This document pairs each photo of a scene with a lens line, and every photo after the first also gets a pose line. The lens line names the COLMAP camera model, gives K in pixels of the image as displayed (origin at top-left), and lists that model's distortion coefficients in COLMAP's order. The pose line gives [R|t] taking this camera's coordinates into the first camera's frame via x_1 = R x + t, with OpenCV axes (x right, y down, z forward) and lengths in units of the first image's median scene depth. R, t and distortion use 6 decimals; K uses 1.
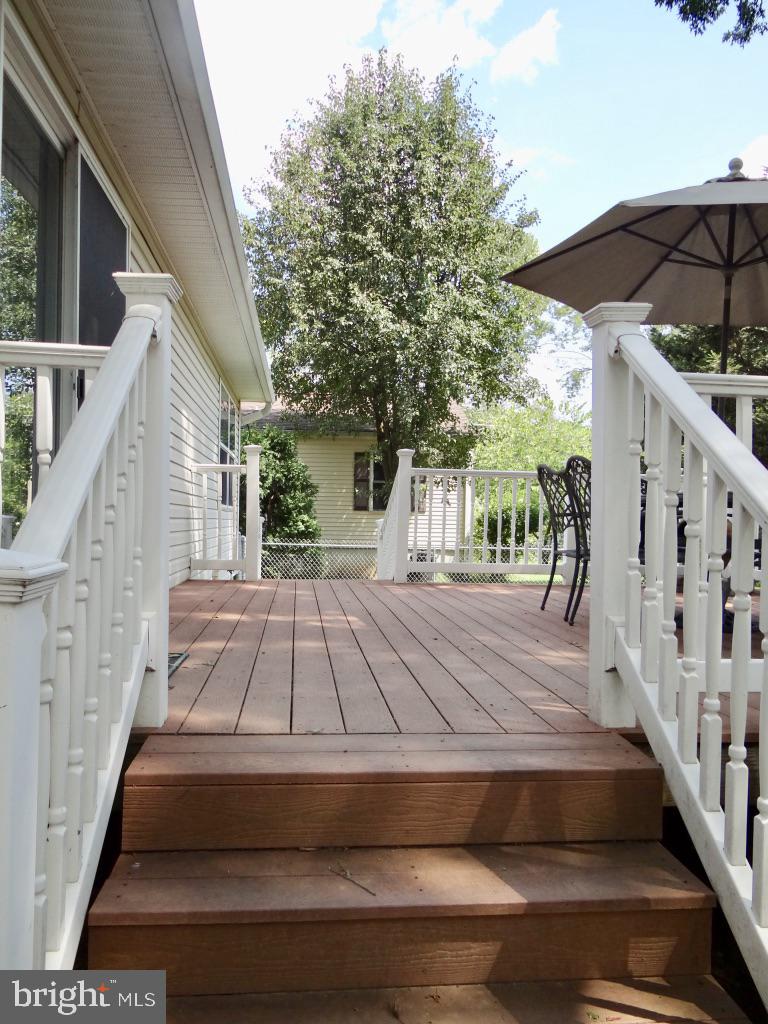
lens RADIAL K [[805.5, 0, 383.8], [0, 805.5, 516.5], [0, 0, 1]] dist [-0.000606, 0.001144]
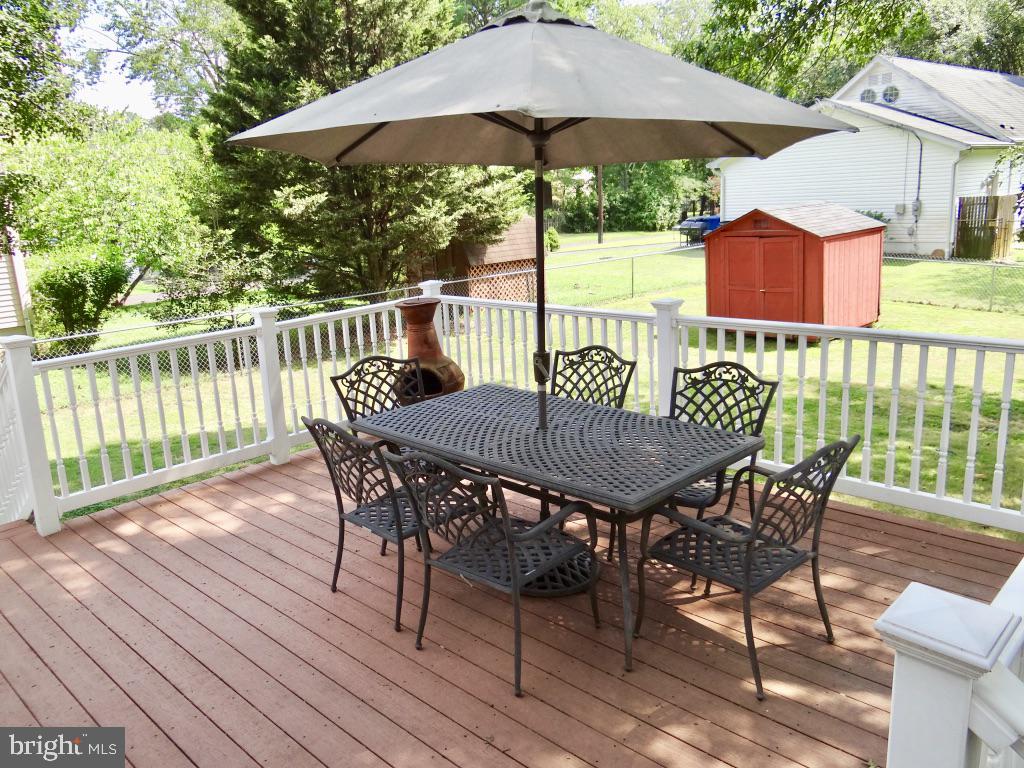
lens RADIAL K [[805.5, 0, 509.3], [0, 805.5, 380.1], [0, 0, 1]] dist [-0.000606, 0.001144]
pose [[0.767945, -0.205832, 0.606542, -0.027633], [0.068266, 0.967868, 0.242017, -0.073768], [-0.636867, -0.144450, 0.757320, 0.111775]]
